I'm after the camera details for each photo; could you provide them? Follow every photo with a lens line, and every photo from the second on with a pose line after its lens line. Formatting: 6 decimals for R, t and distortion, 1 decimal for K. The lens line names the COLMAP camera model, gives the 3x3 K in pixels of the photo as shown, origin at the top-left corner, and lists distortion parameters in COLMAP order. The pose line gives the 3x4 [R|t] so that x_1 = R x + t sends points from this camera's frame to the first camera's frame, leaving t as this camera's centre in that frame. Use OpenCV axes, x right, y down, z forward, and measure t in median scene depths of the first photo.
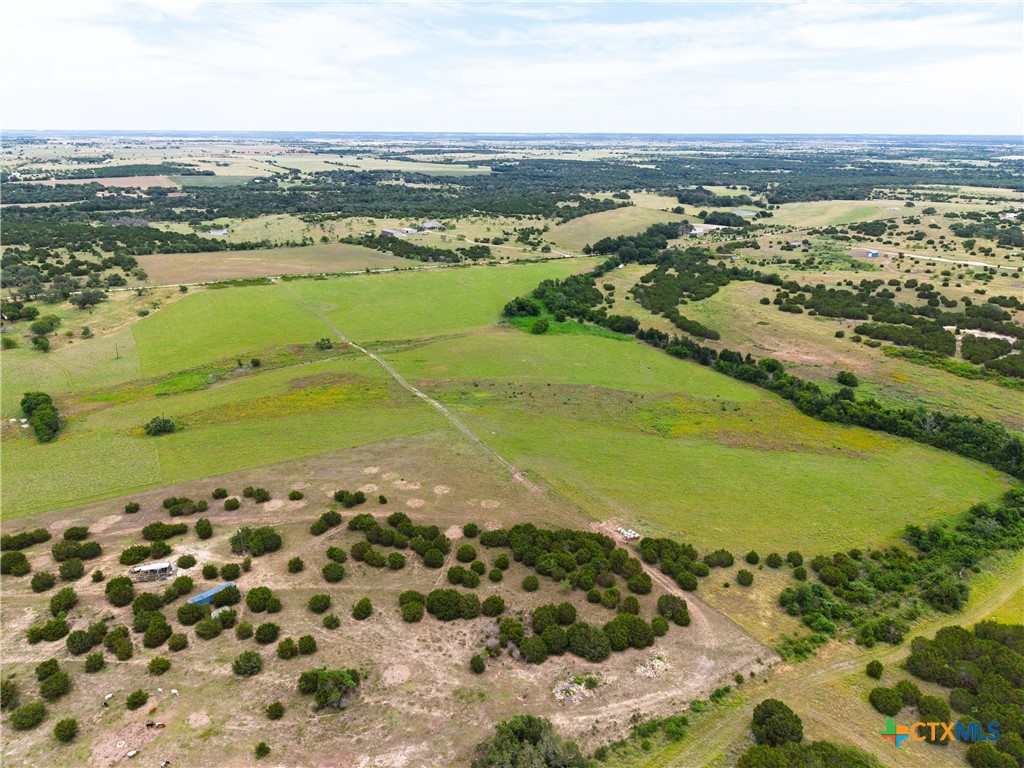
lens RADIAL K [[708.1, 0, 523.0], [0, 708.1, 390.7], [0, 0, 1]] dist [0.023634, -0.026027]
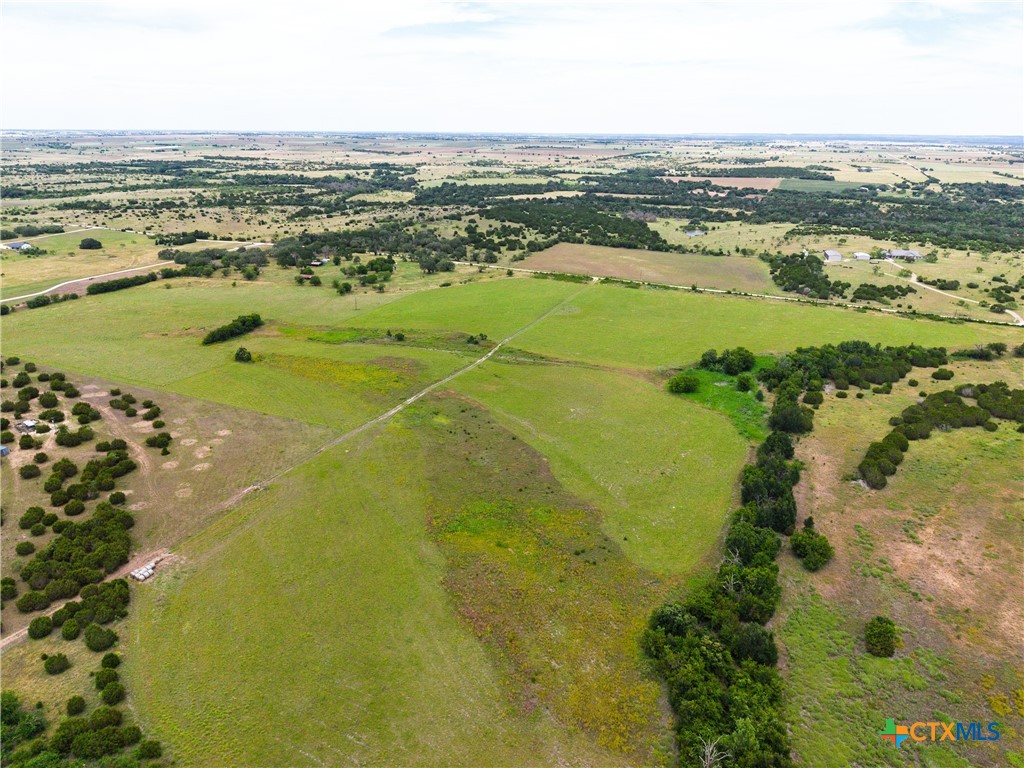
lens RADIAL K [[708.1, 0, 503.0], [0, 708.1, 417.9], [0, 0, 1]] dist [0.023634, -0.026027]
pose [[0.558029, 0.311338, -0.769202, 0.399294], [-0.290331, 0.941615, 0.170498, -0.102523], [0.777375, 0.128181, 0.615839, 0.299851]]
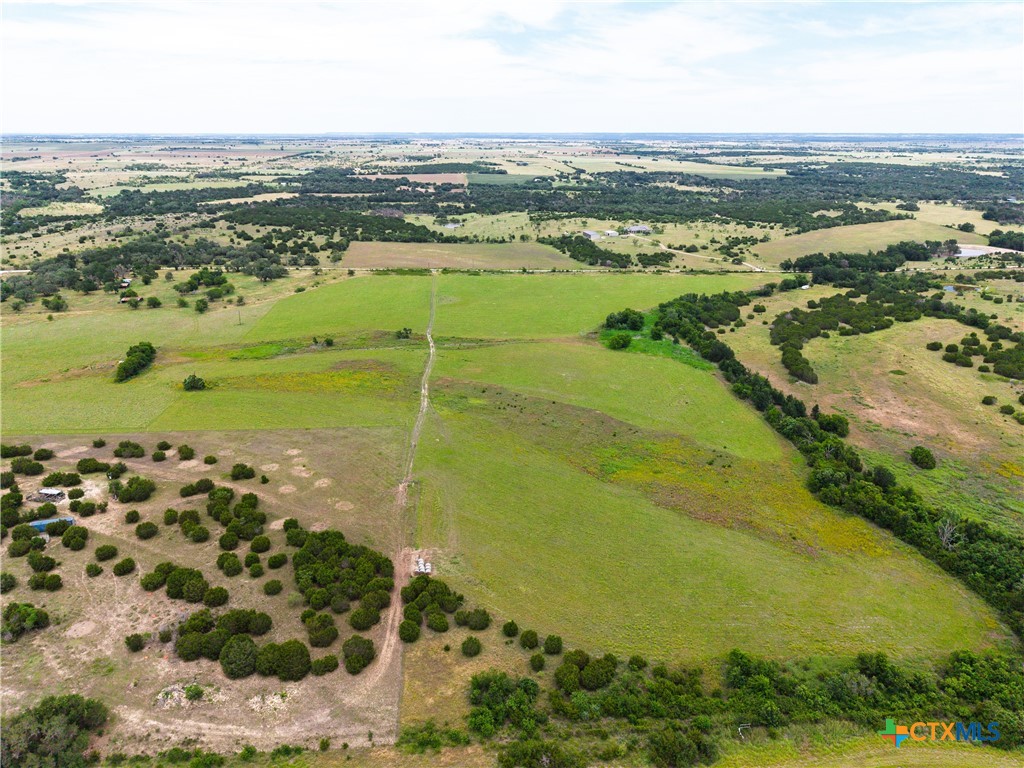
lens RADIAL K [[708.1, 0, 517.5], [0, 708.1, 408.5], [0, 0, 1]] dist [0.023634, -0.026027]
pose [[0.894795, 0.158997, -0.417206, 0.235905], [-0.150659, 0.987160, 0.053083, -0.026495], [0.420289, 0.015357, 0.907260, 0.083046]]
